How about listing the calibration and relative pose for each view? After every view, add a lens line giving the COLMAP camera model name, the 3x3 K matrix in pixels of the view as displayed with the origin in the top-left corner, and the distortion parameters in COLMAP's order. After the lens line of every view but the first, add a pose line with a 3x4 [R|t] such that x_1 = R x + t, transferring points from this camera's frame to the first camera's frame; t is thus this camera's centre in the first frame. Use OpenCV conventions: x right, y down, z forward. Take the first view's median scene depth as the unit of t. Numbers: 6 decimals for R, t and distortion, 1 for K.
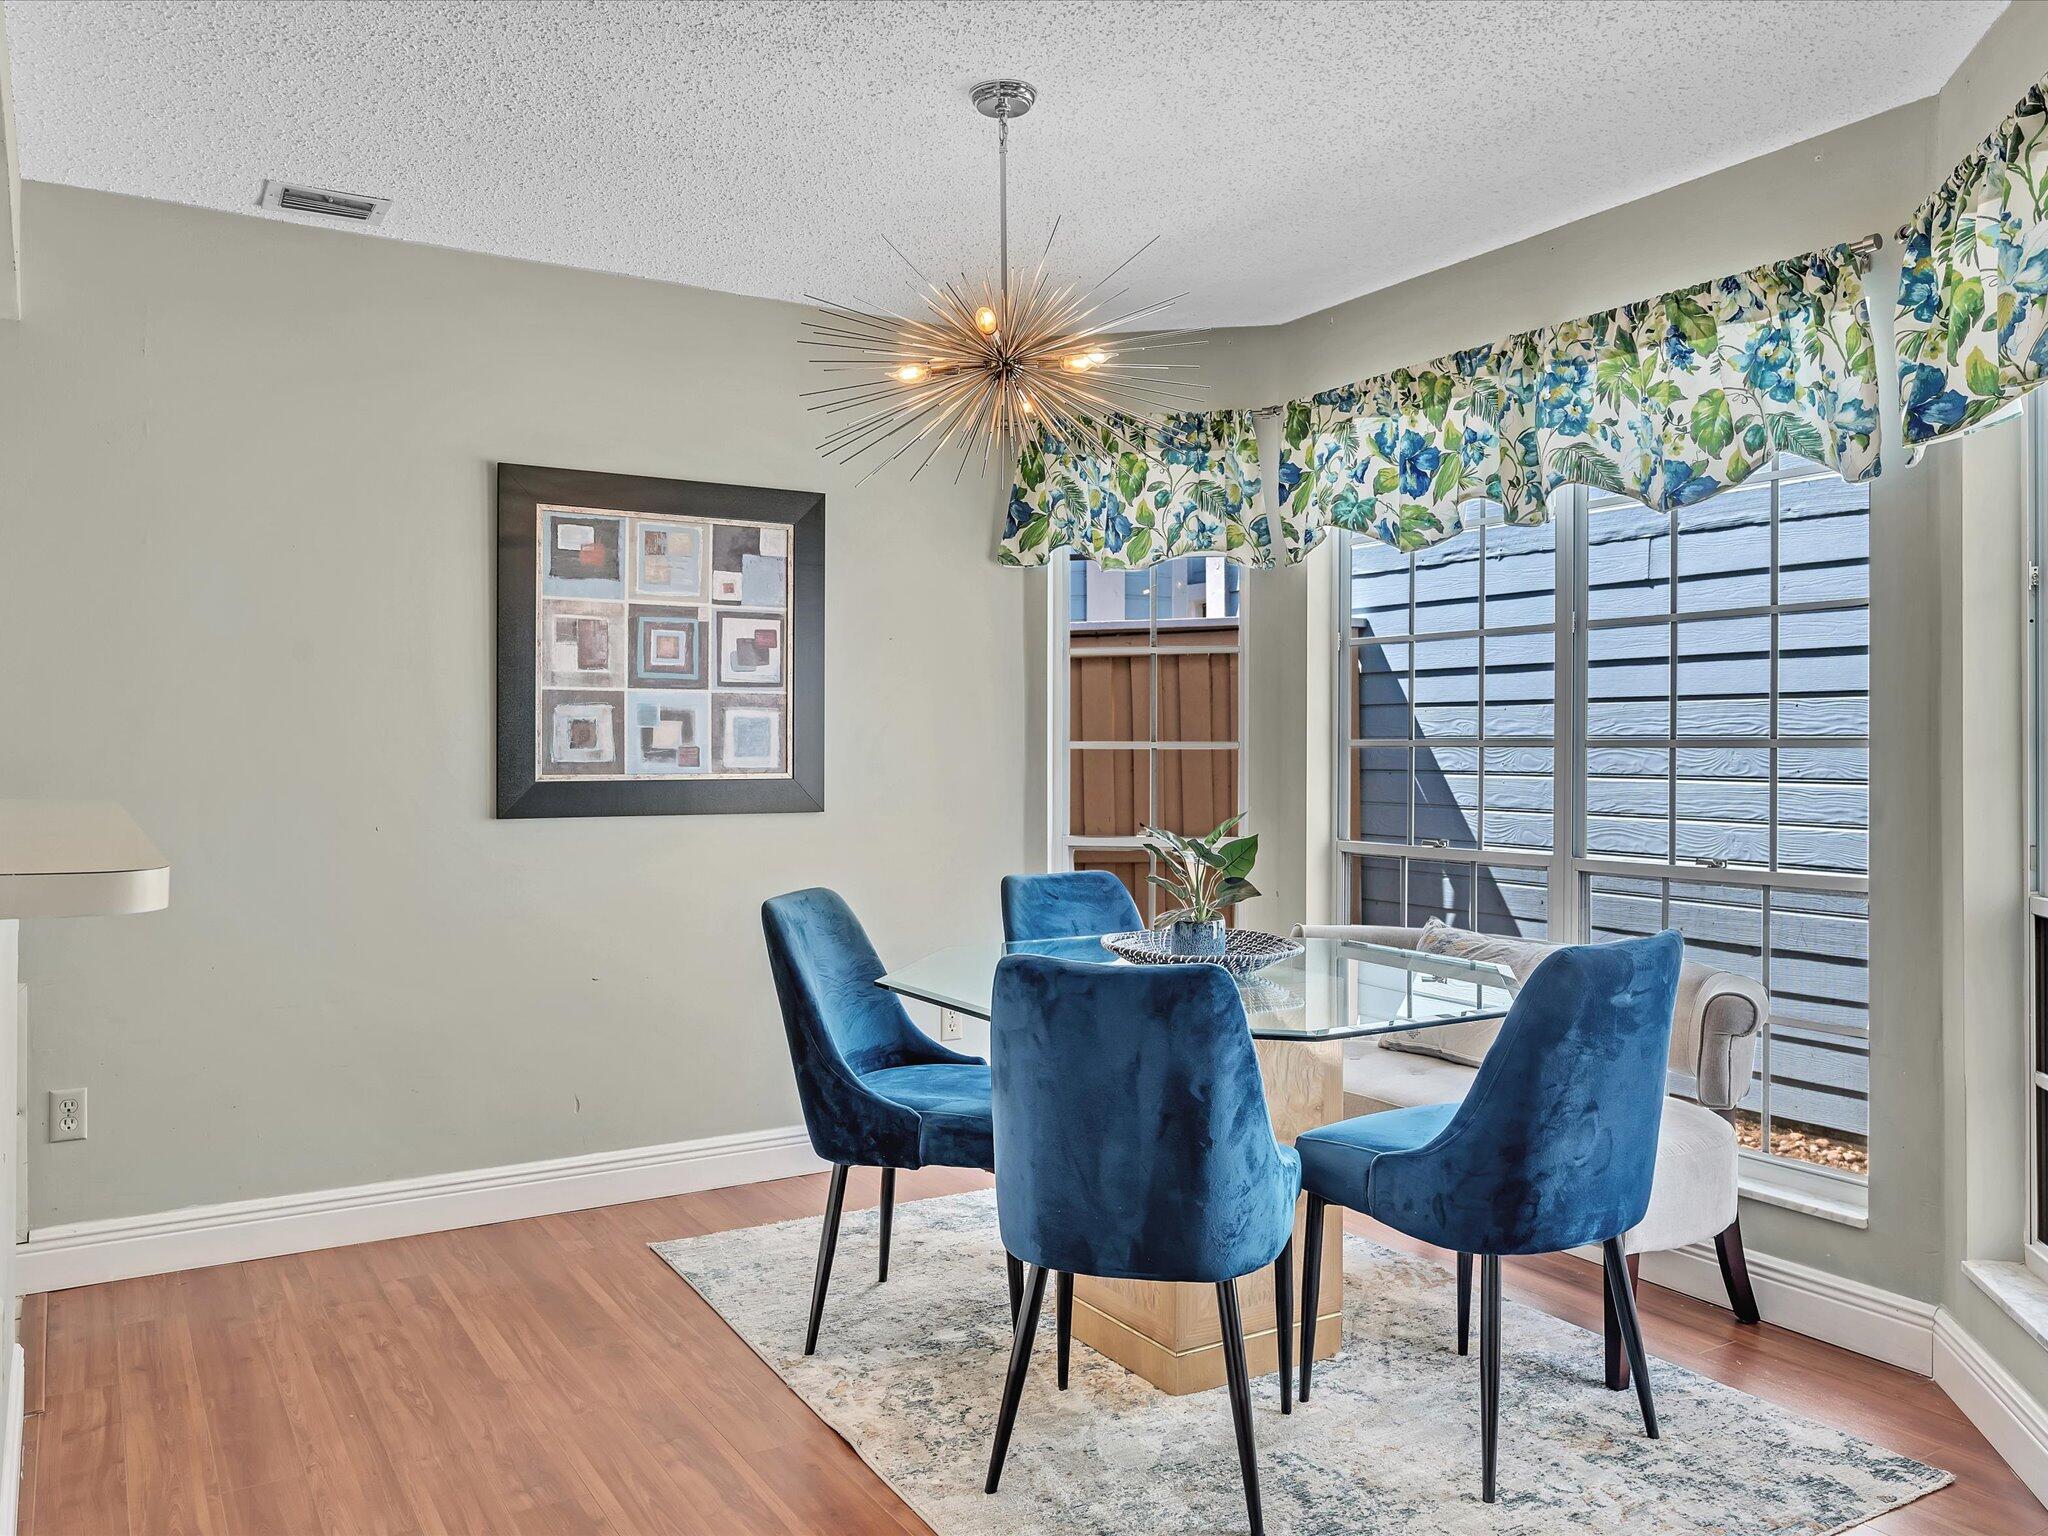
lens RADIAL K [[1595.0, 0, 1027.2], [0, 1595.0, 757.8], [0, 0, 1]] dist [-0.017678, -0.007453]
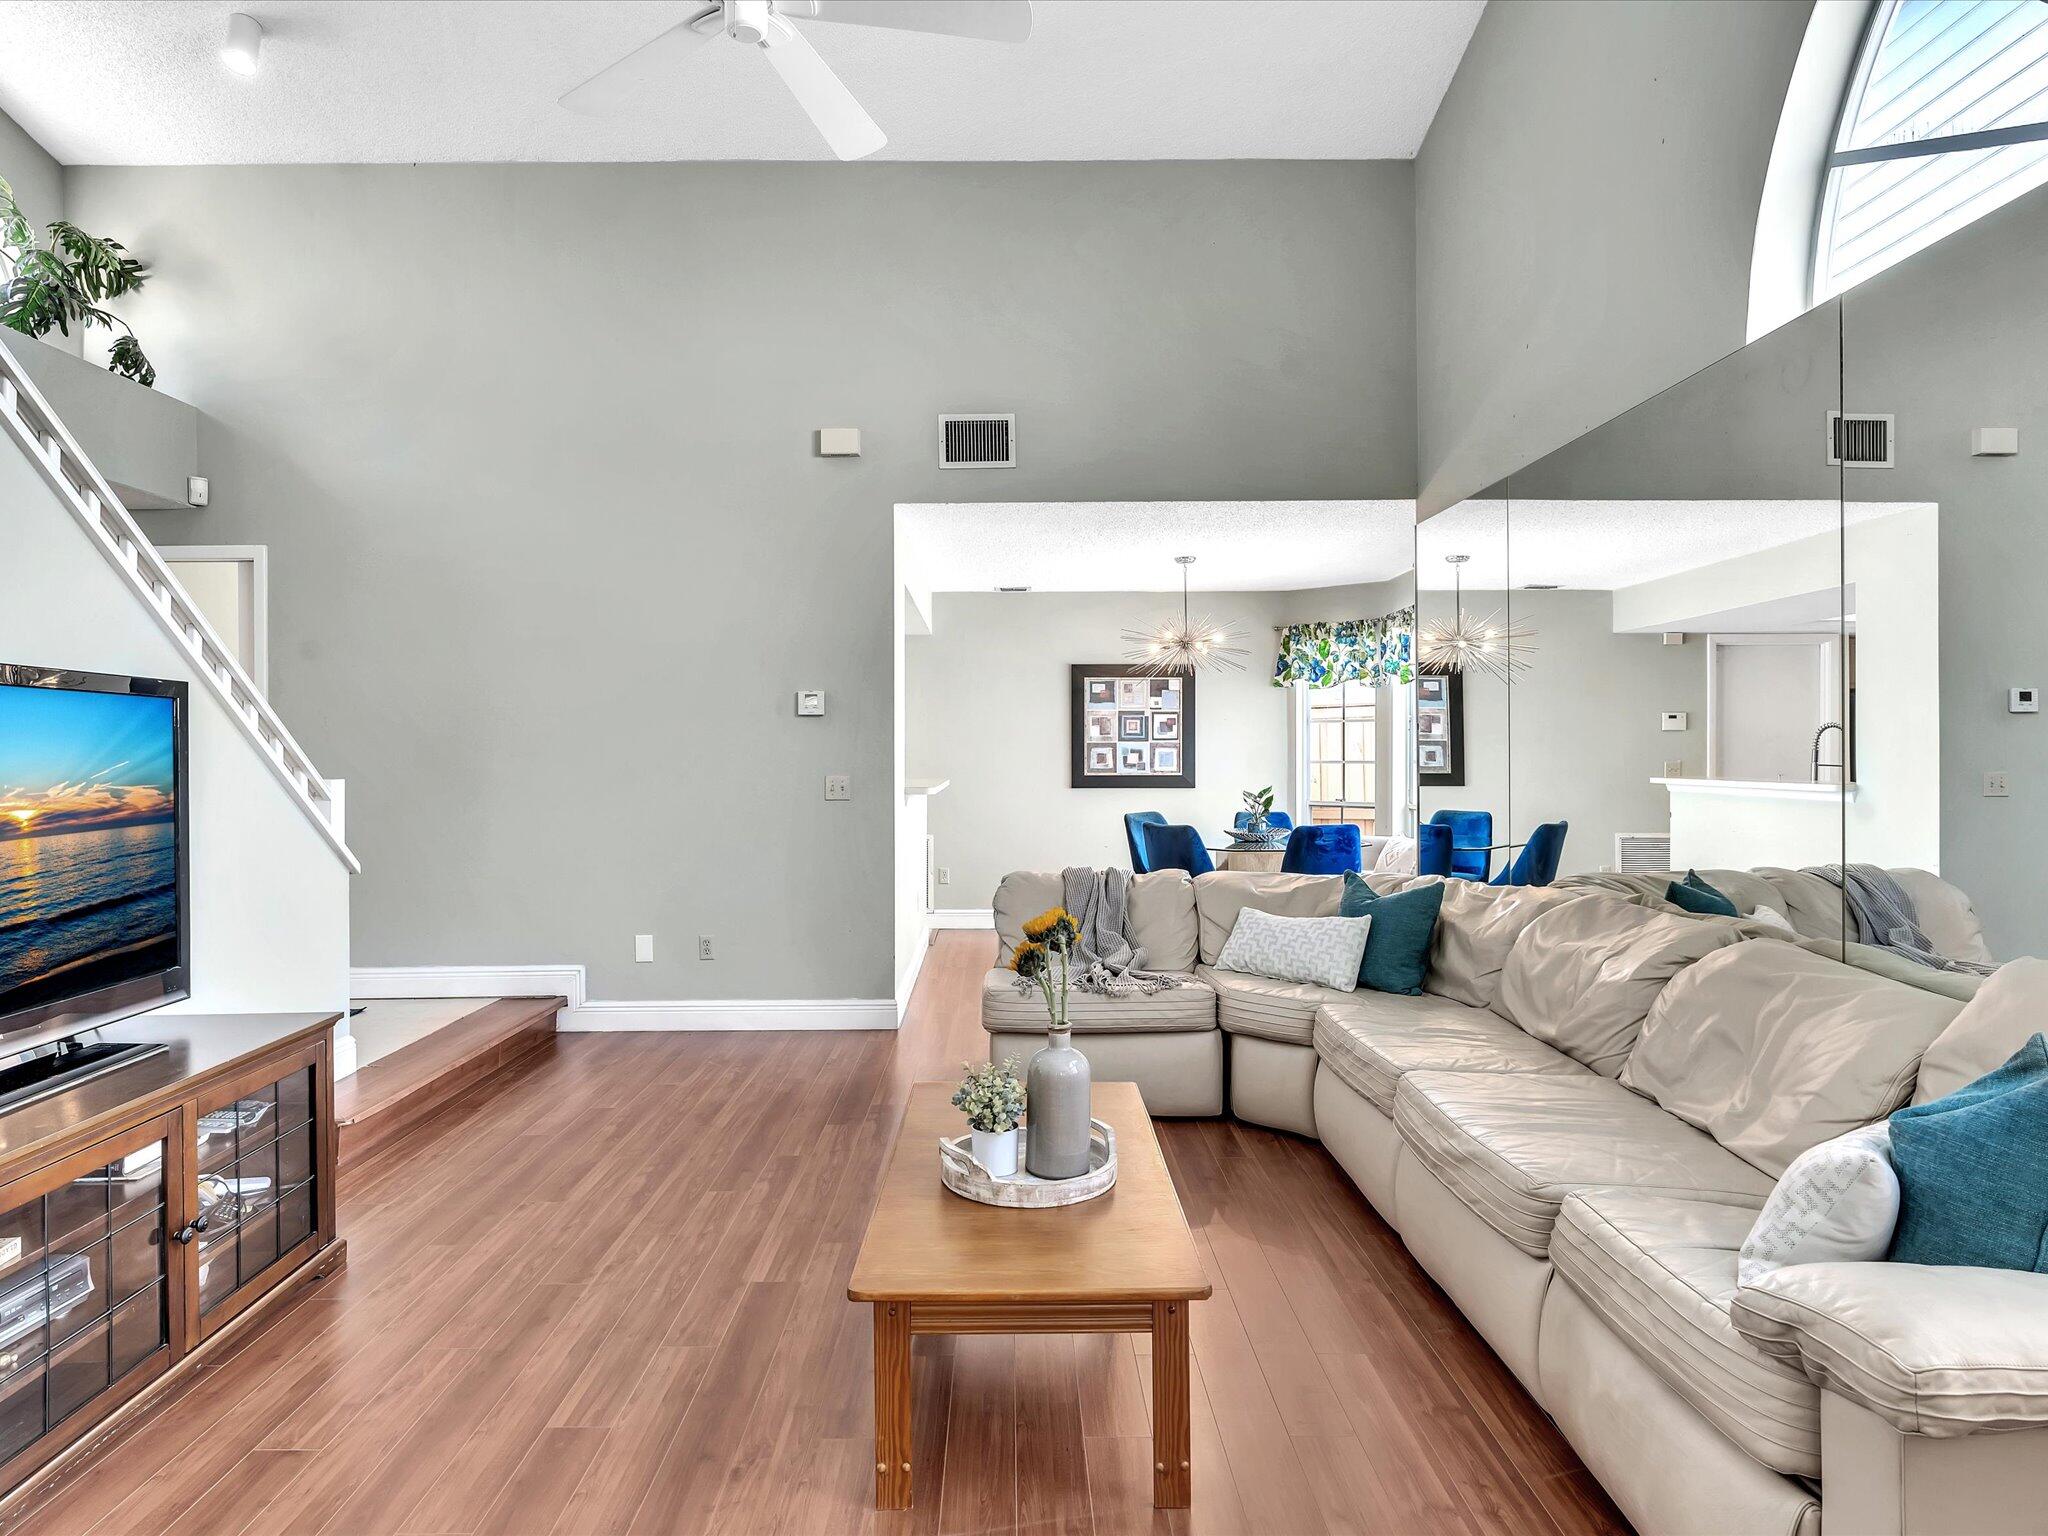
lens RADIAL K [[1595.0, 0, 1023.7], [0, 1595.0, 763.0], [0, 0, 1]] dist [-0.017678, -0.007453]
pose [[0.857018, 0.001712, -0.515283, 0.996704], [-0.000418, 0.999996, 0.002627, -0.013320], [0.515286, -0.002036, 0.857016, -1.398739]]
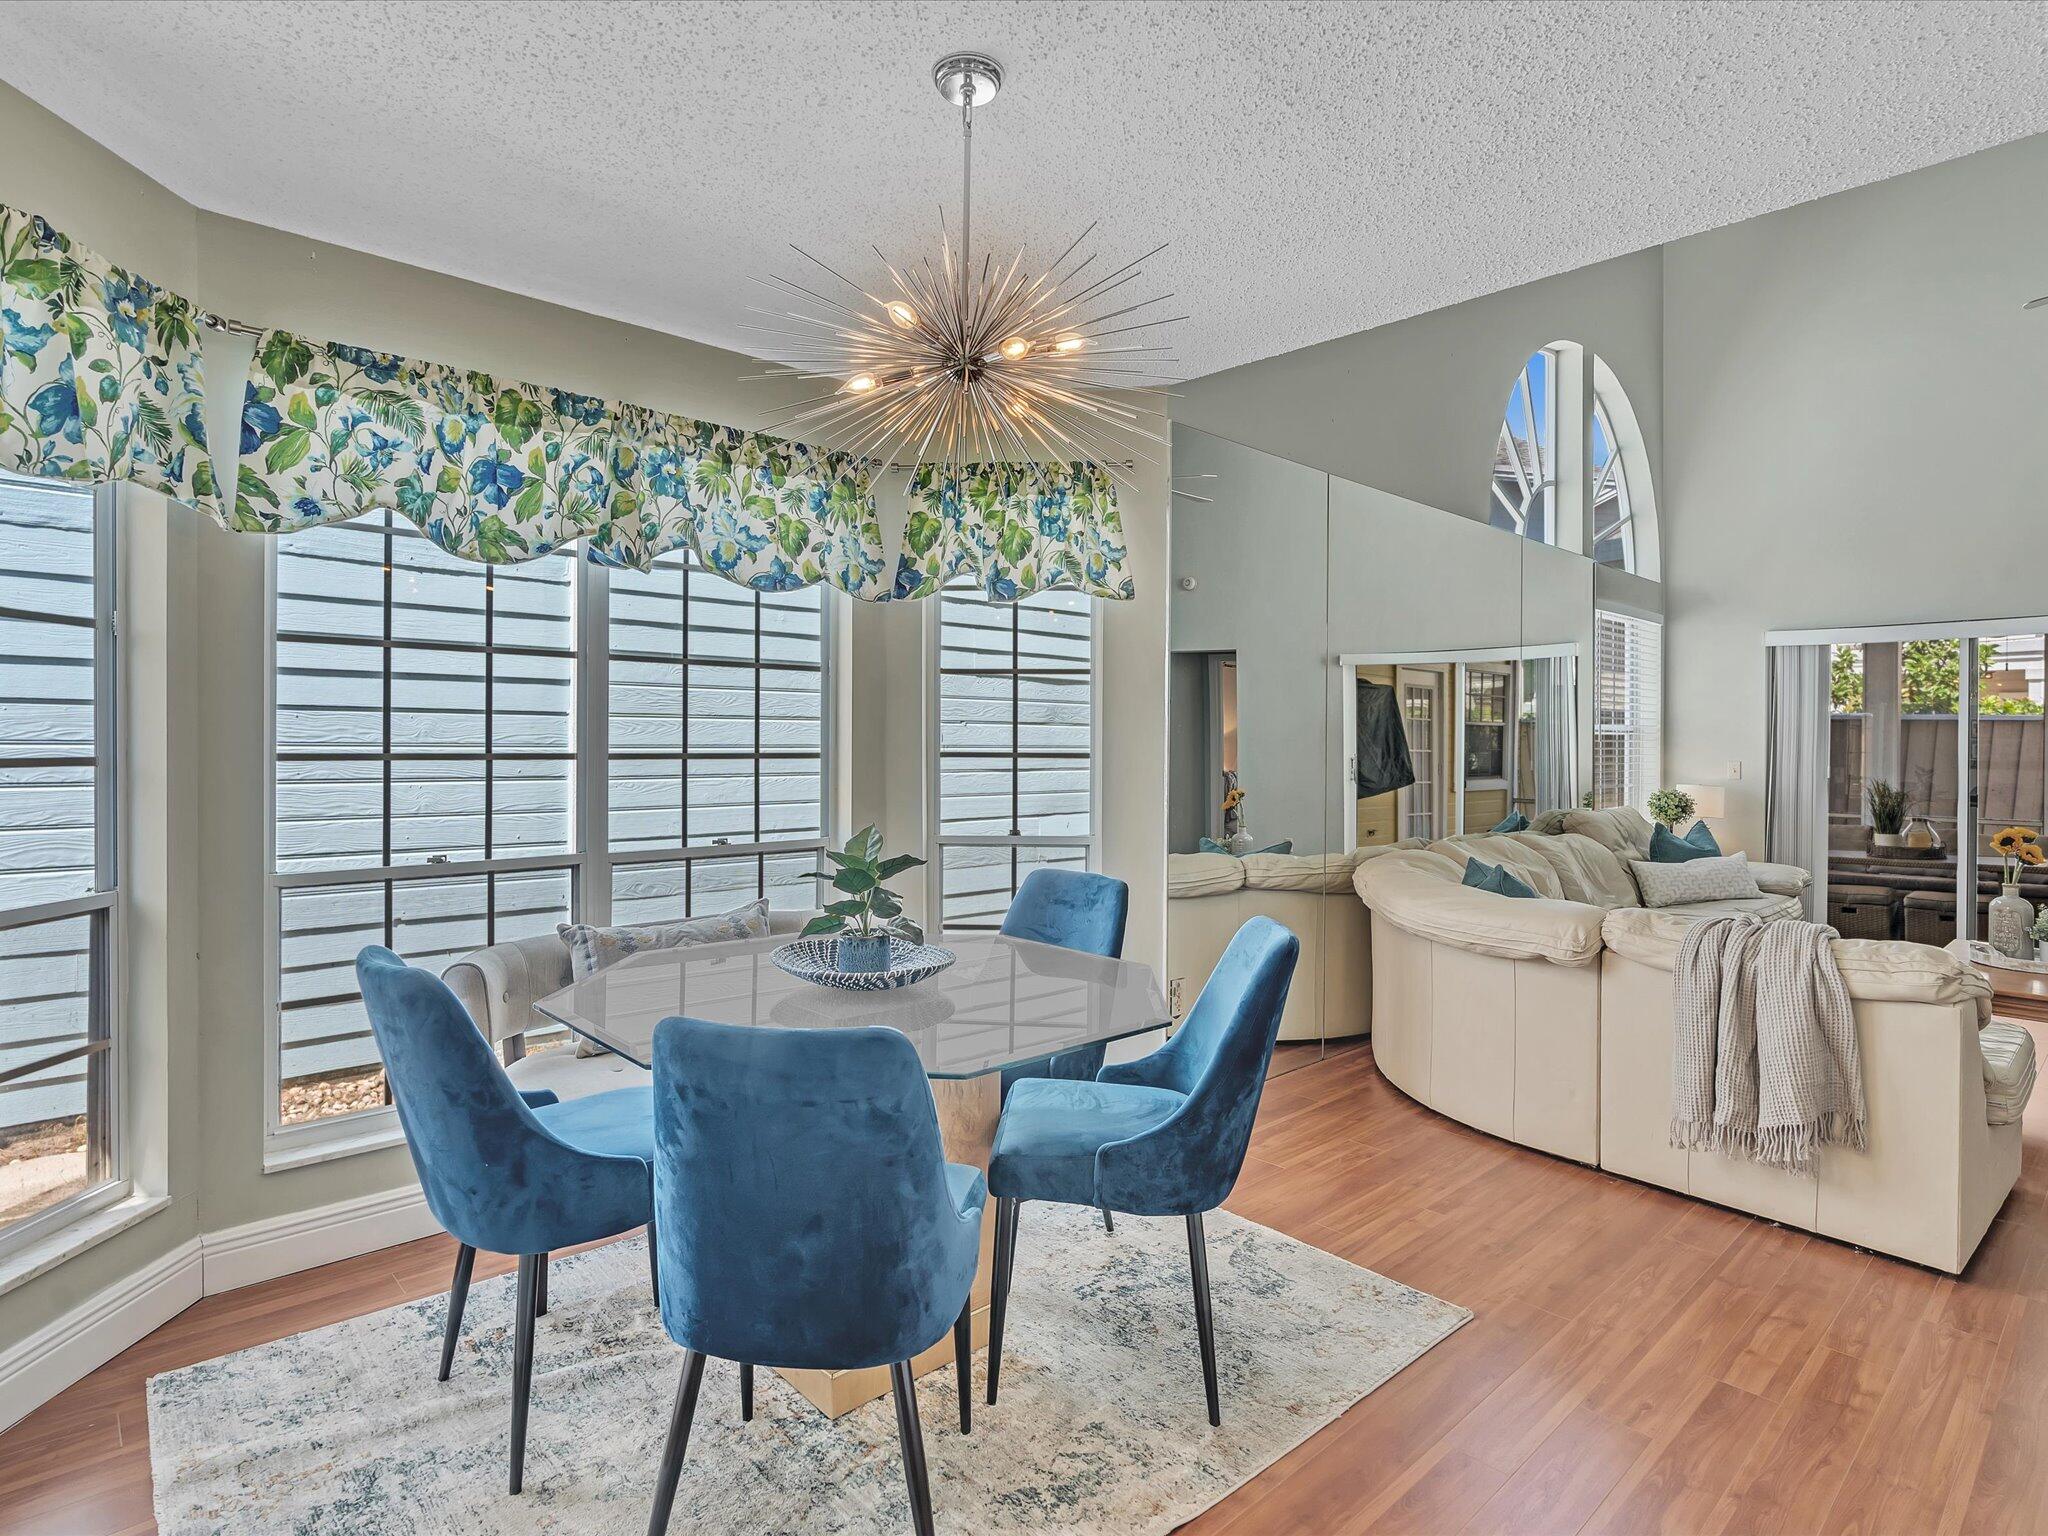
lens RADIAL K [[1595.0, 0, 1026.1], [0, 1595.0, 763.5], [0, 0, 1]] dist [-0.017678, -0.007453]
pose [[-0.376125, -0.016460, 0.926423, -0.779672], [0.003749, 0.999807, 0.019286, -0.021194], [-0.926561, 0.010727, -0.375991, 1.029409]]
